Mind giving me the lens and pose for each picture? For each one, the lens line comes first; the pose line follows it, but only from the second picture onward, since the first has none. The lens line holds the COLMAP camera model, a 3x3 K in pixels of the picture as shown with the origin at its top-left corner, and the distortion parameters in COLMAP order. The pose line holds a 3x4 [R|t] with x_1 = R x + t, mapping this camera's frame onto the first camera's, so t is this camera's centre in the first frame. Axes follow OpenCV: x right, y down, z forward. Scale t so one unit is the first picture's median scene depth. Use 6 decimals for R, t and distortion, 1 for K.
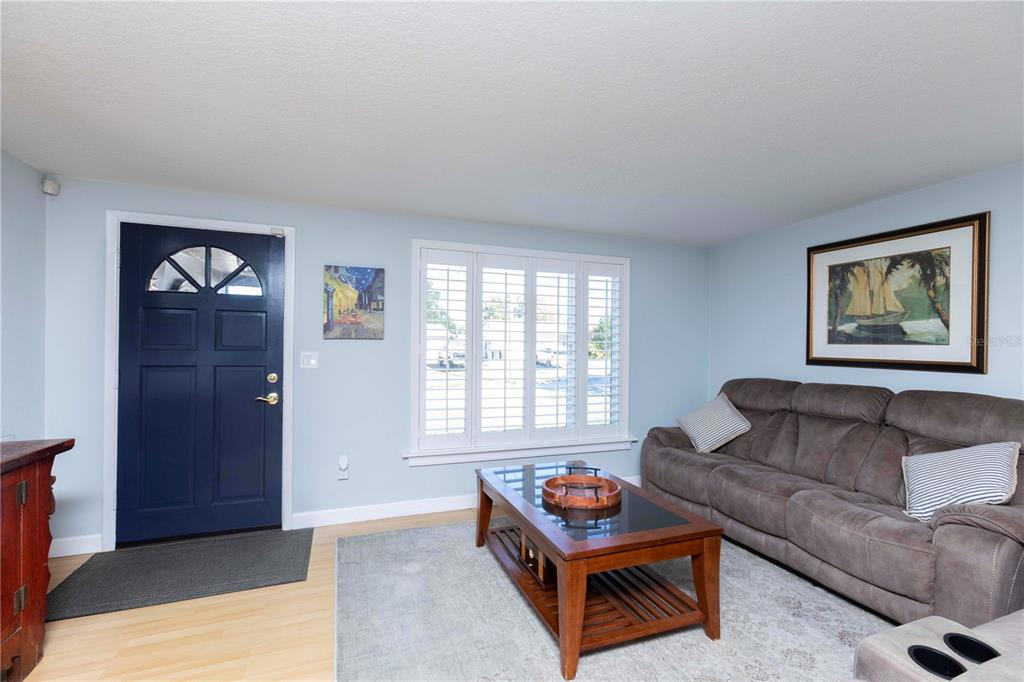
lens RADIAL K [[462.5, 0, 510.4], [0, 462.5, 344.8], [0, 0, 1]] dist [-0.004857, 0.007377]
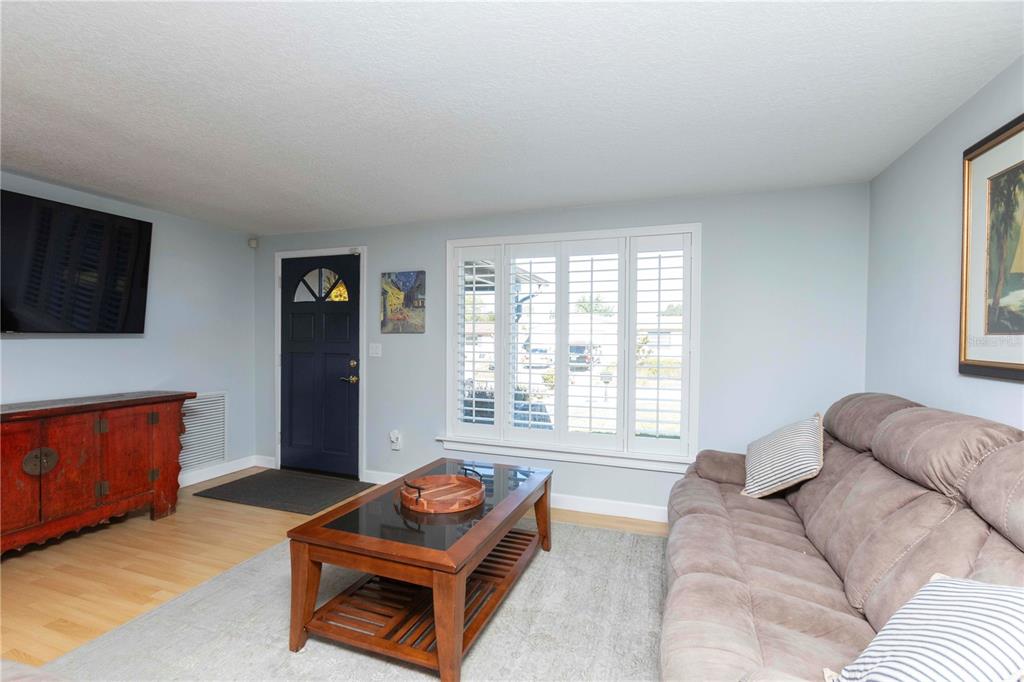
lens RADIAL K [[462.5, 0, 506.0], [0, 462.5, 343.2], [0, 0, 1]] dist [-0.004857, 0.007377]
pose [[0.754754, 0.005384, -0.655986, 0.638876], [-0.000387, 0.999970, 0.007763, 0.004083], [0.656008, -0.005606, 0.754733, 0.280714]]
